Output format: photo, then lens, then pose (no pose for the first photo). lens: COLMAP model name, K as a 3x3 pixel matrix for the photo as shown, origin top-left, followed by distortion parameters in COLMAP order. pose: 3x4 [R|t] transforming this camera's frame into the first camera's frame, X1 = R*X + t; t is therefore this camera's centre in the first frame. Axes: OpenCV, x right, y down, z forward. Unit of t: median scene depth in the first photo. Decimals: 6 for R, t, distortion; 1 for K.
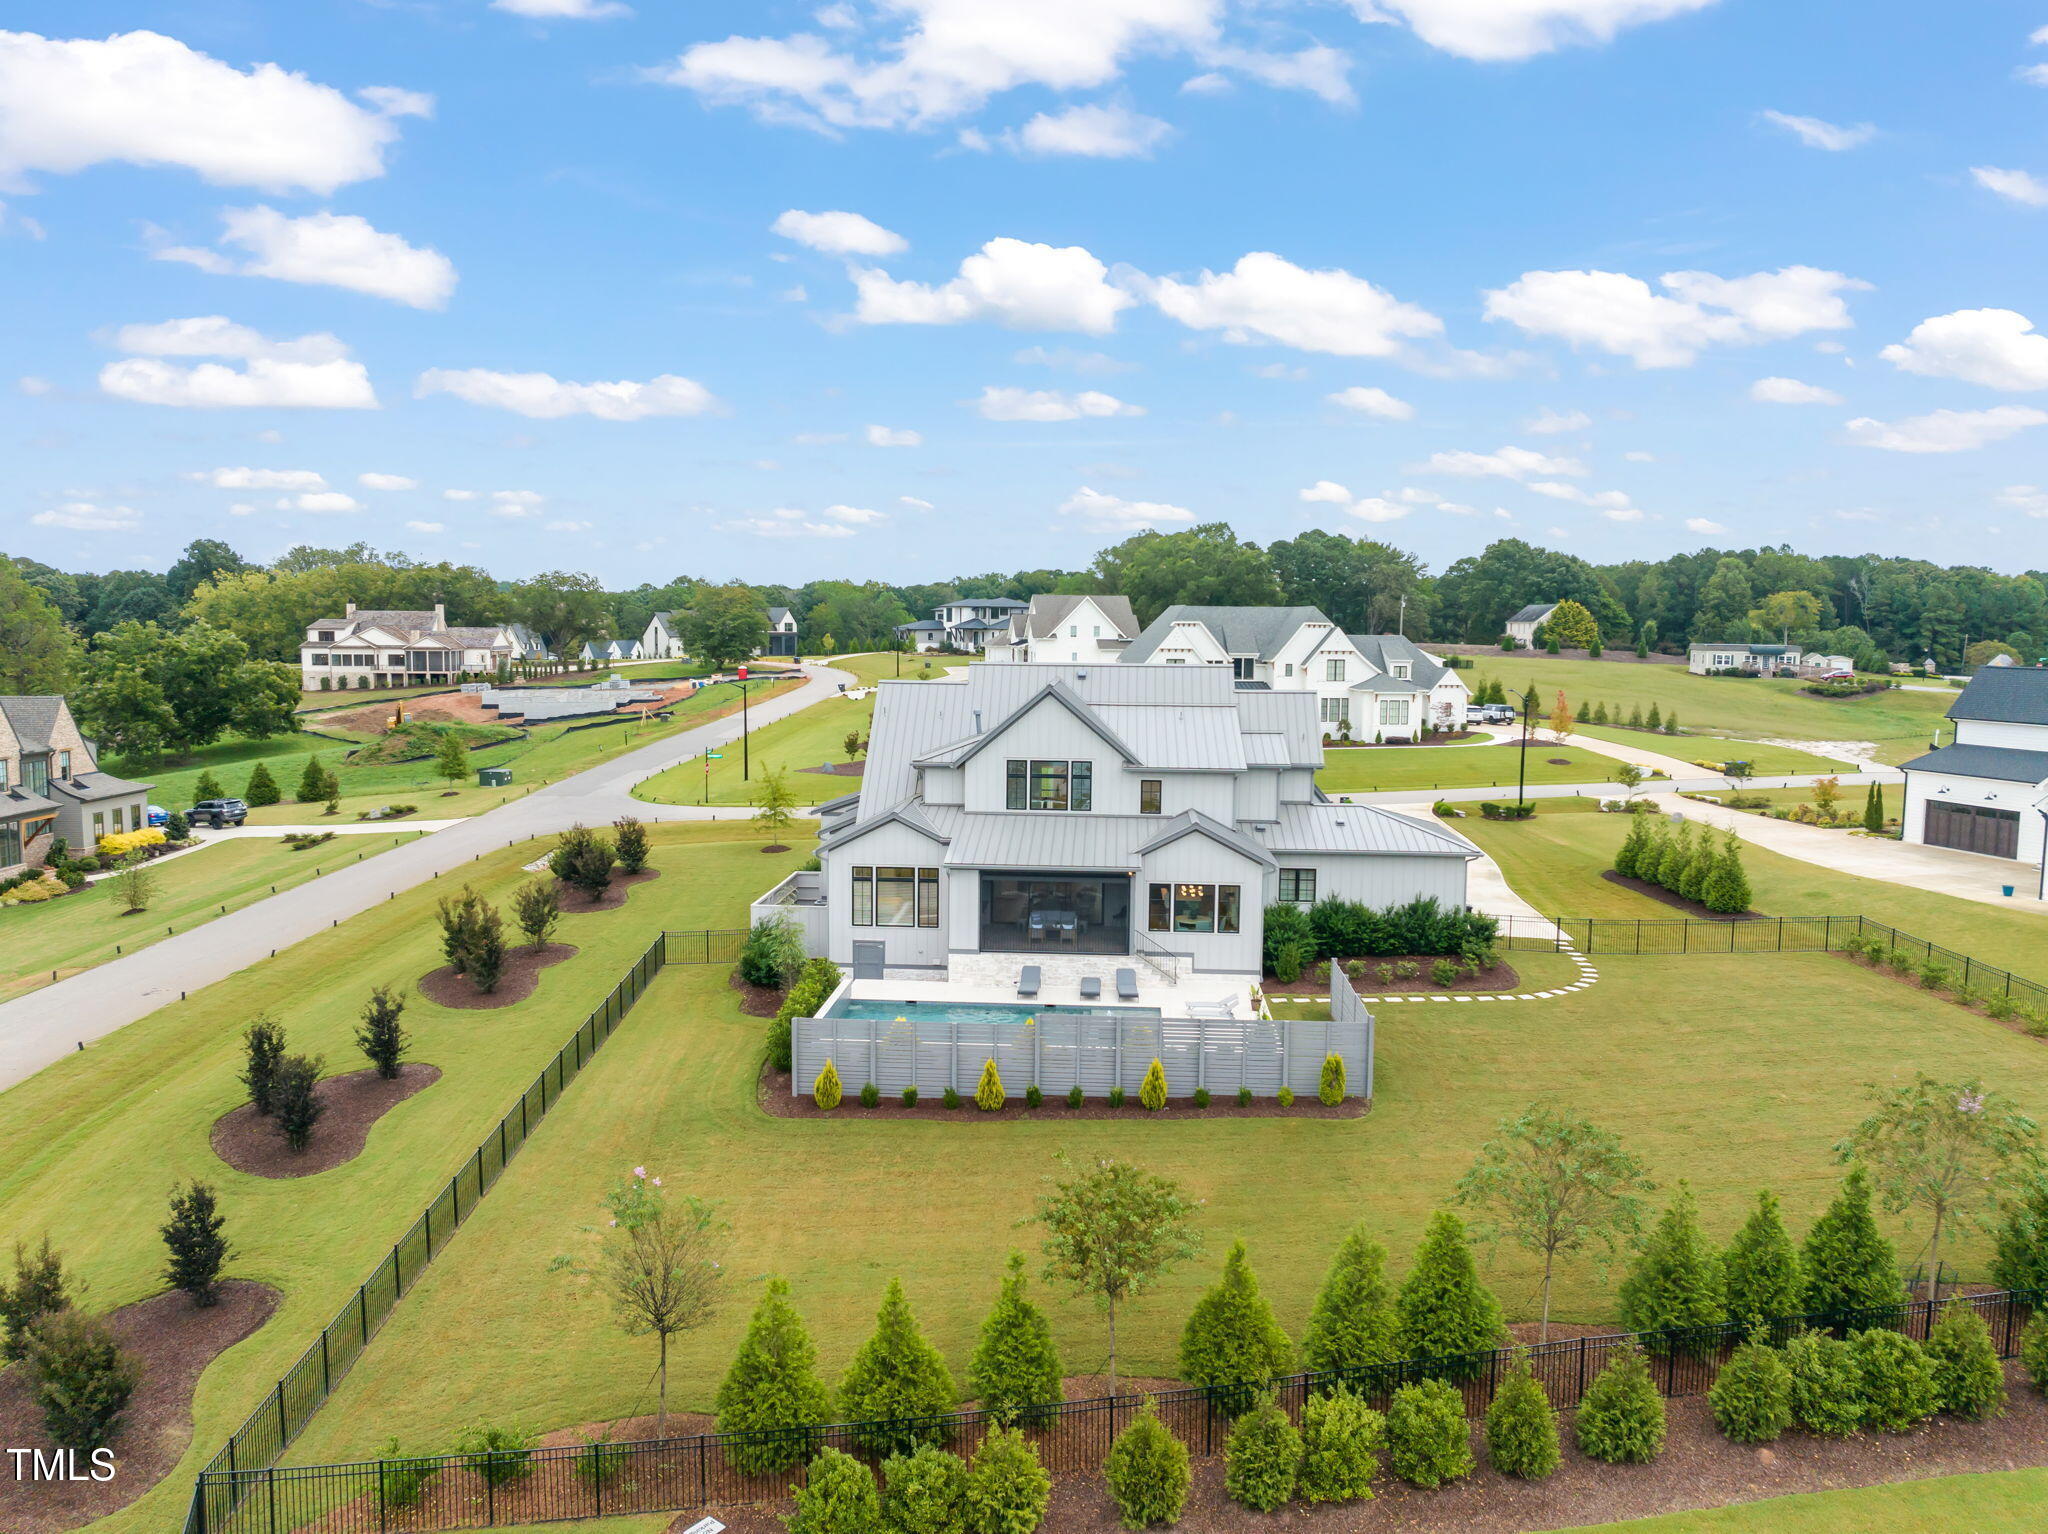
lens RADIAL K [[1470.3, 0, 1024.0], [0, 1470.3, 767.0], [0, 0, 1]] dist [-0.029839, -0.027174]
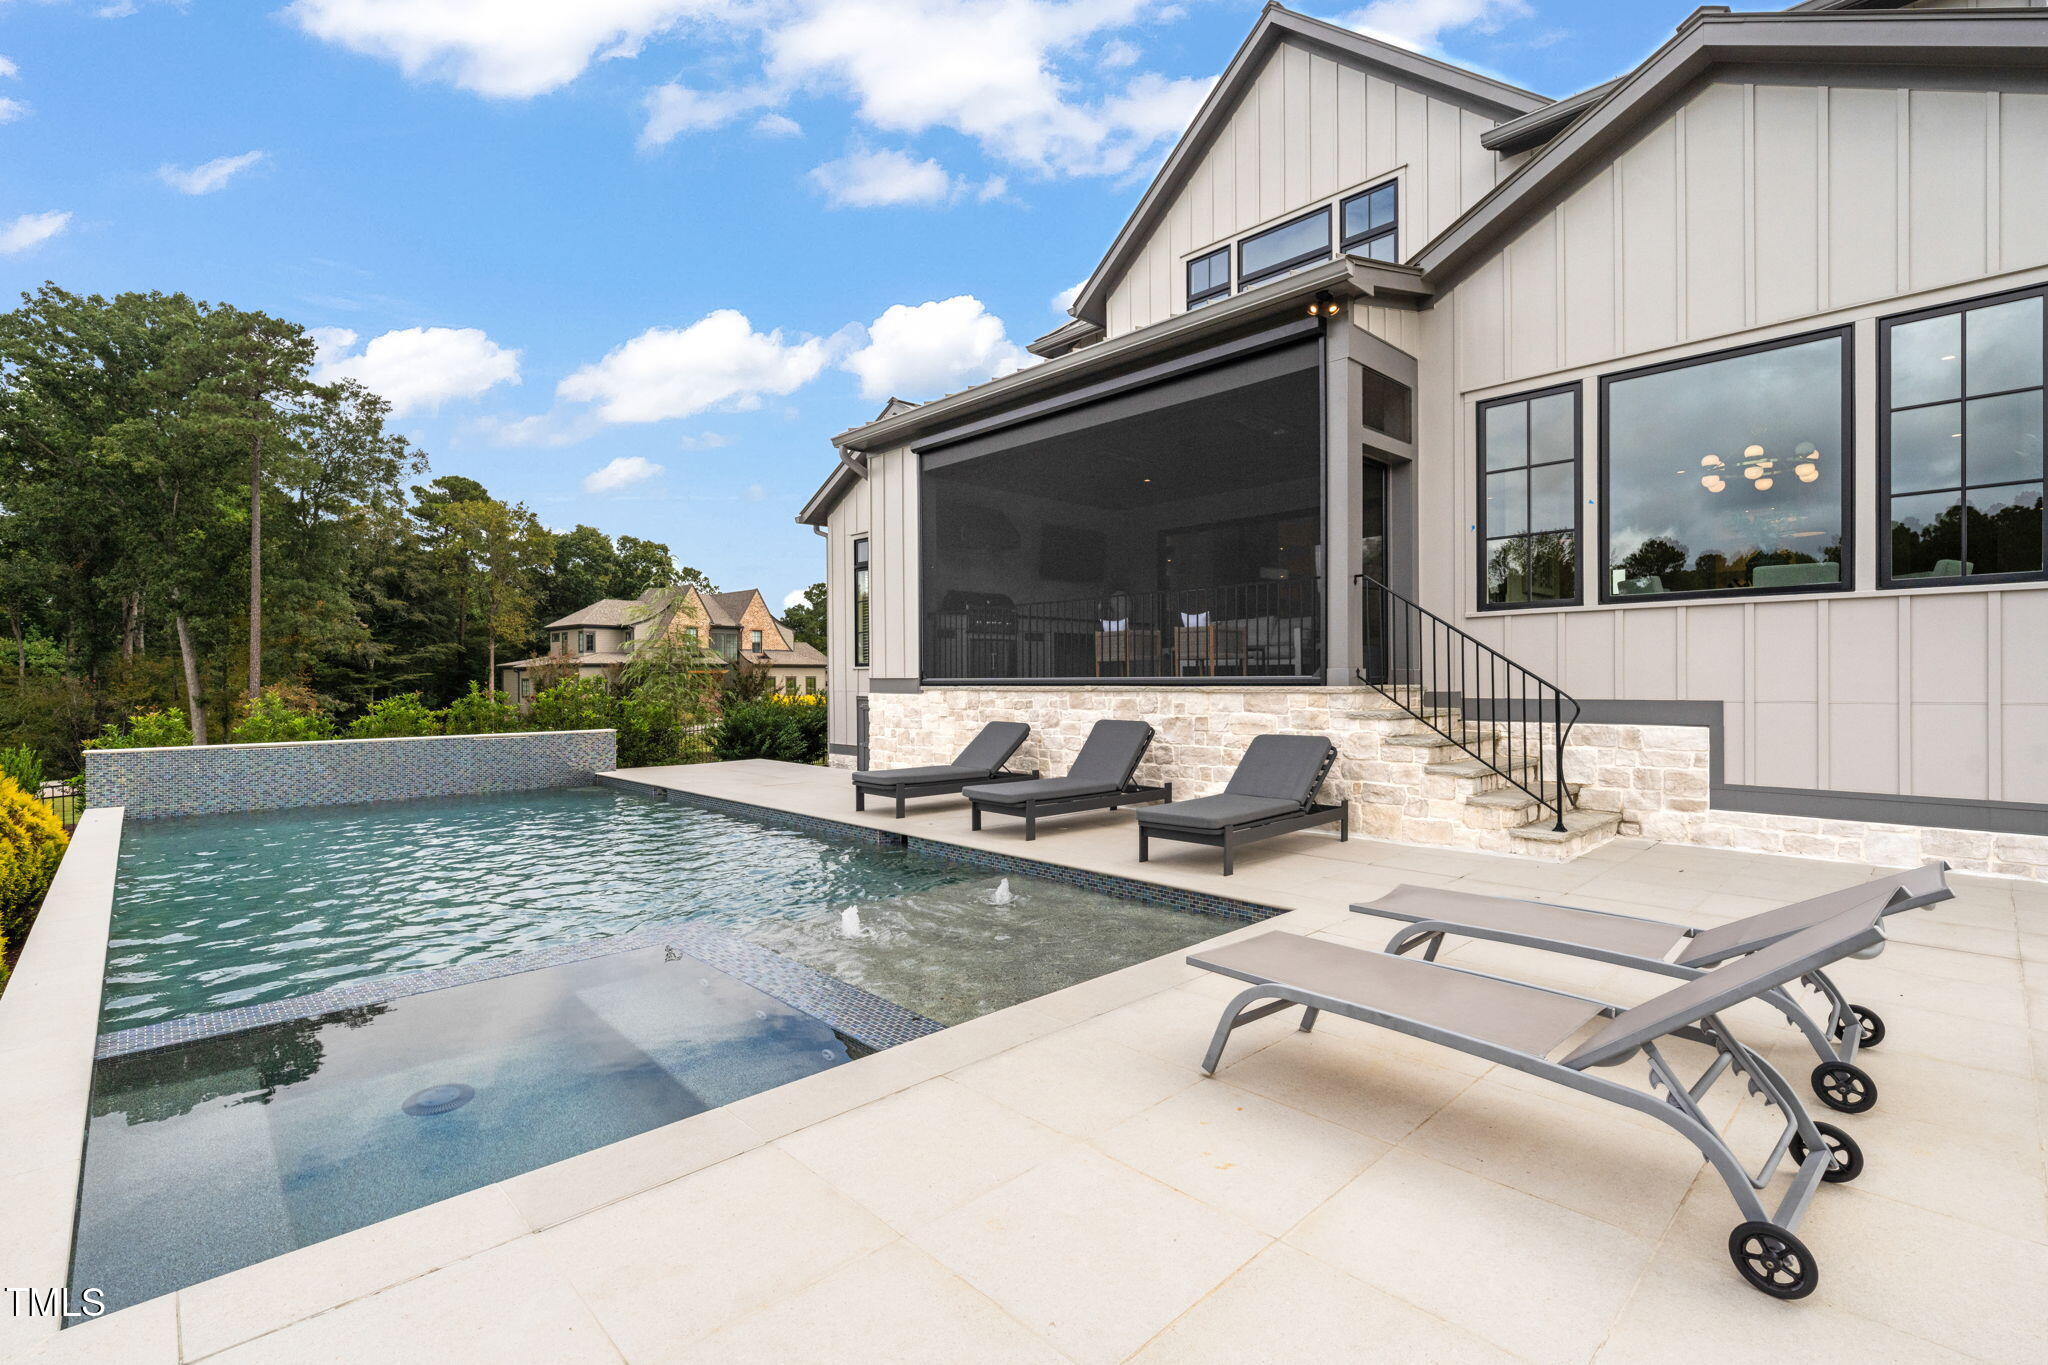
lens RADIAL K [[926.3, 0, 1024.0], [0, 926.3, 682.5], [0, 0, 1]] dist [0.000618, 0.000091]
pose [[0.733364, -0.013385, -0.679705, 0.037166], [-0.057659, 0.994979, -0.081805, 0.039271], [0.677387, 0.099183, 0.728910, 0.238050]]
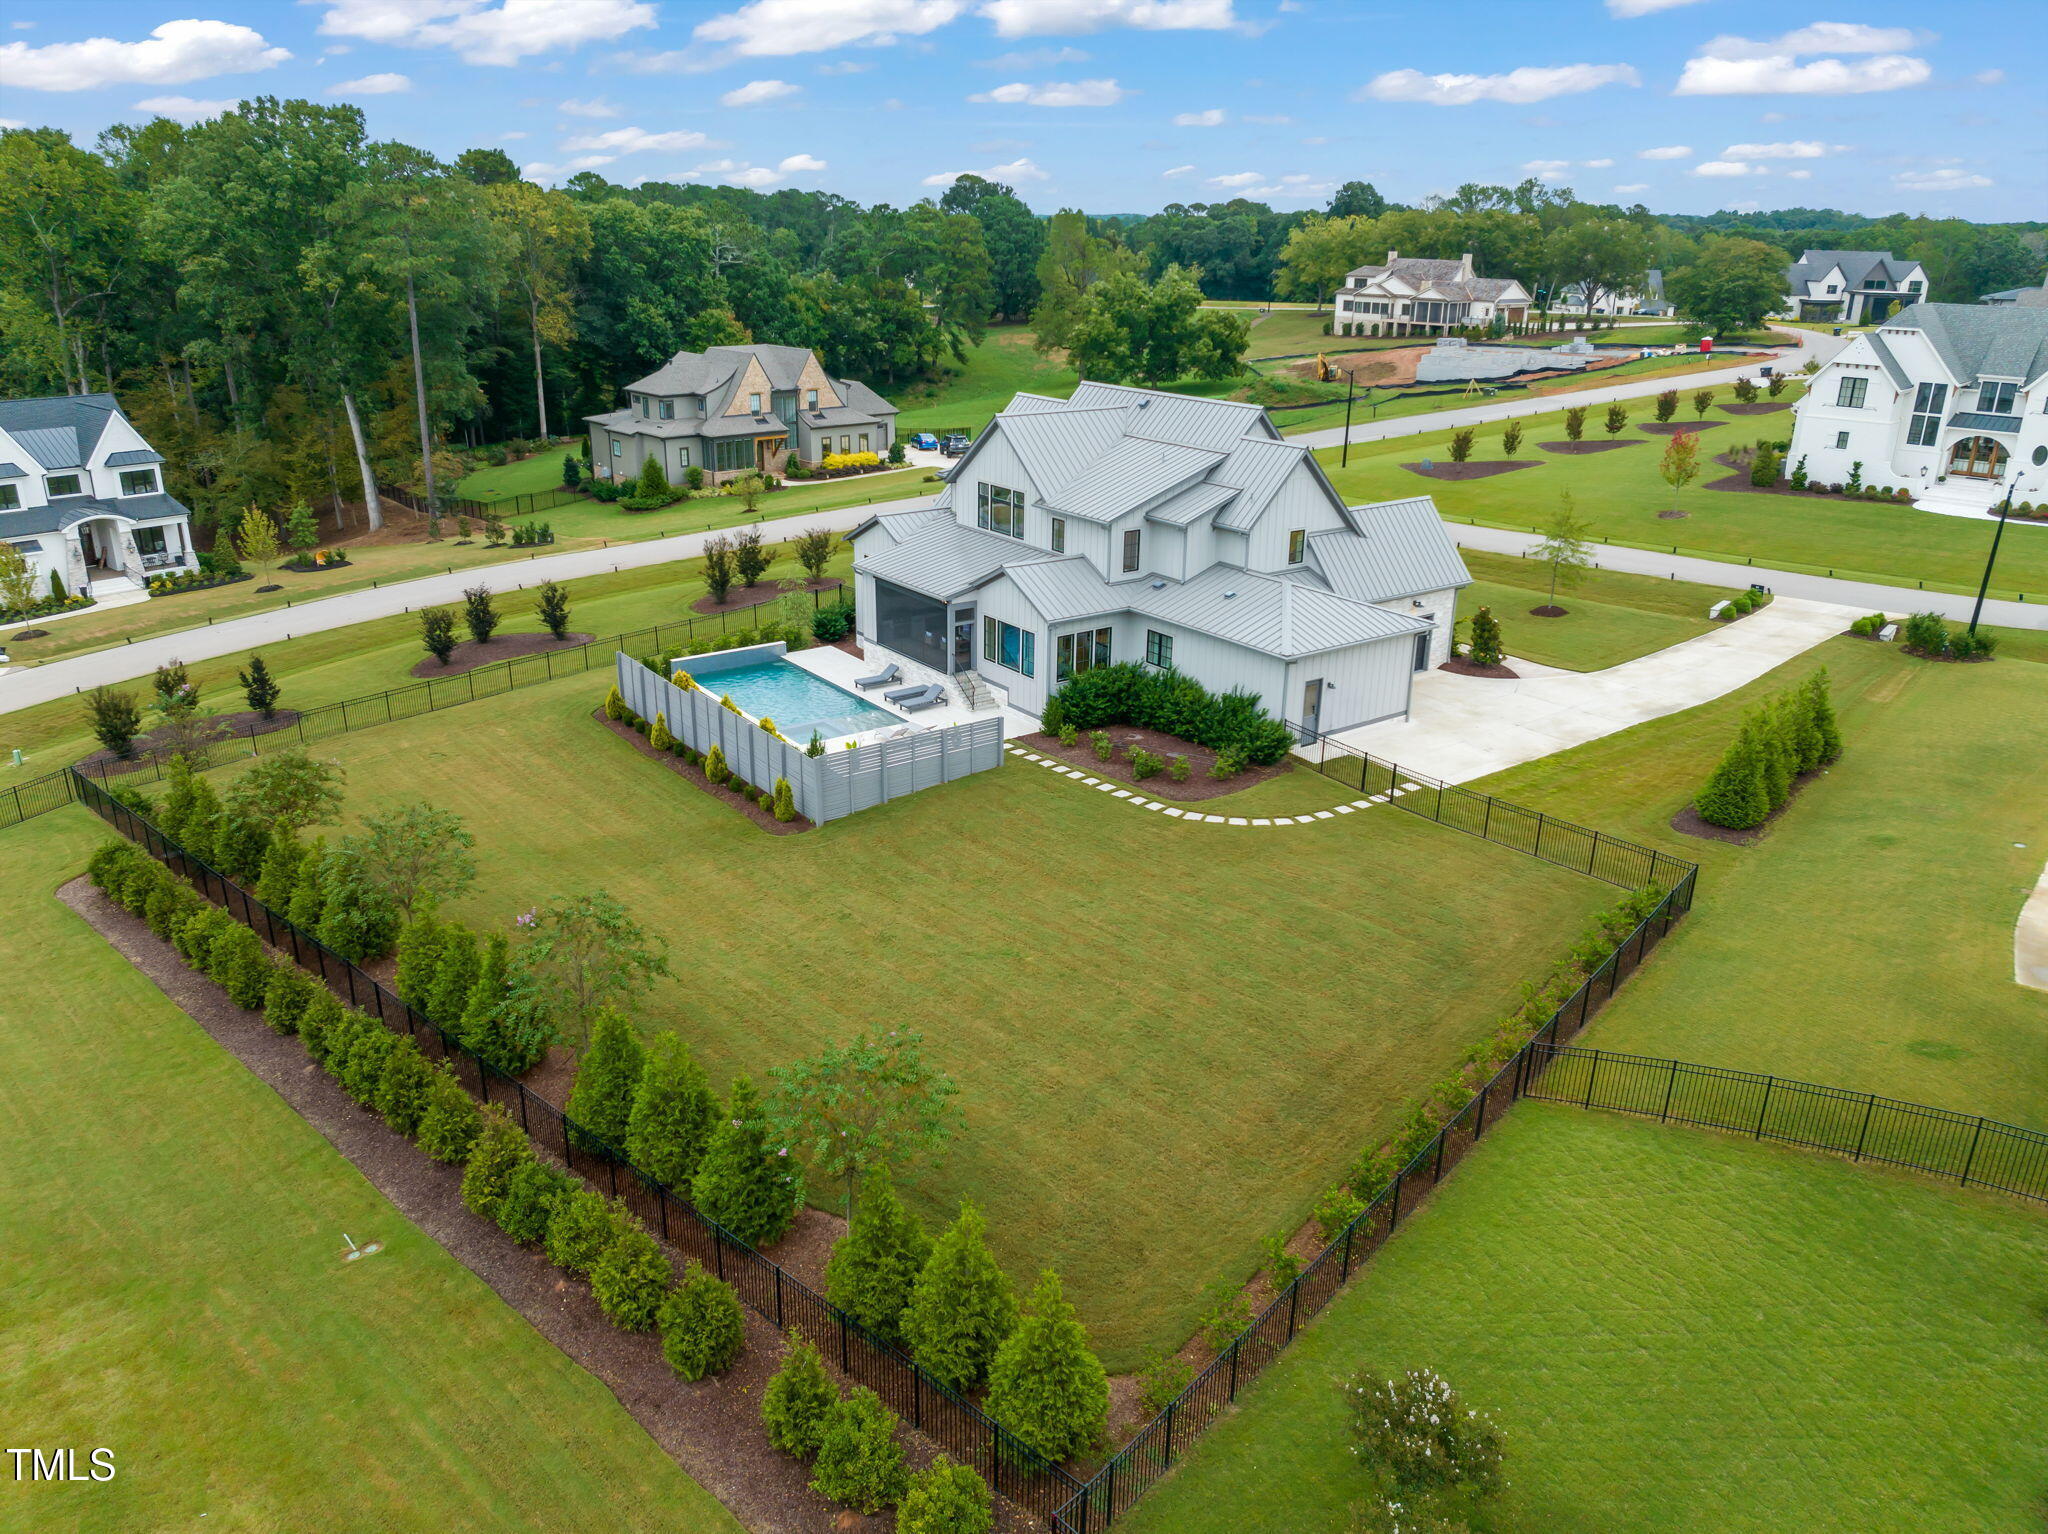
lens RADIAL K [[1470.3, 0, 1024.0], [0, 1470.3, 767.0], [0, 0, 1]] dist [-0.029839, -0.027174]
pose [[0.635041, 0.266741, -0.724964, 0.257119], [-0.080914, 0.956297, 0.280980, -0.033488], [0.768229, -0.119774, 0.628870, 0.092991]]
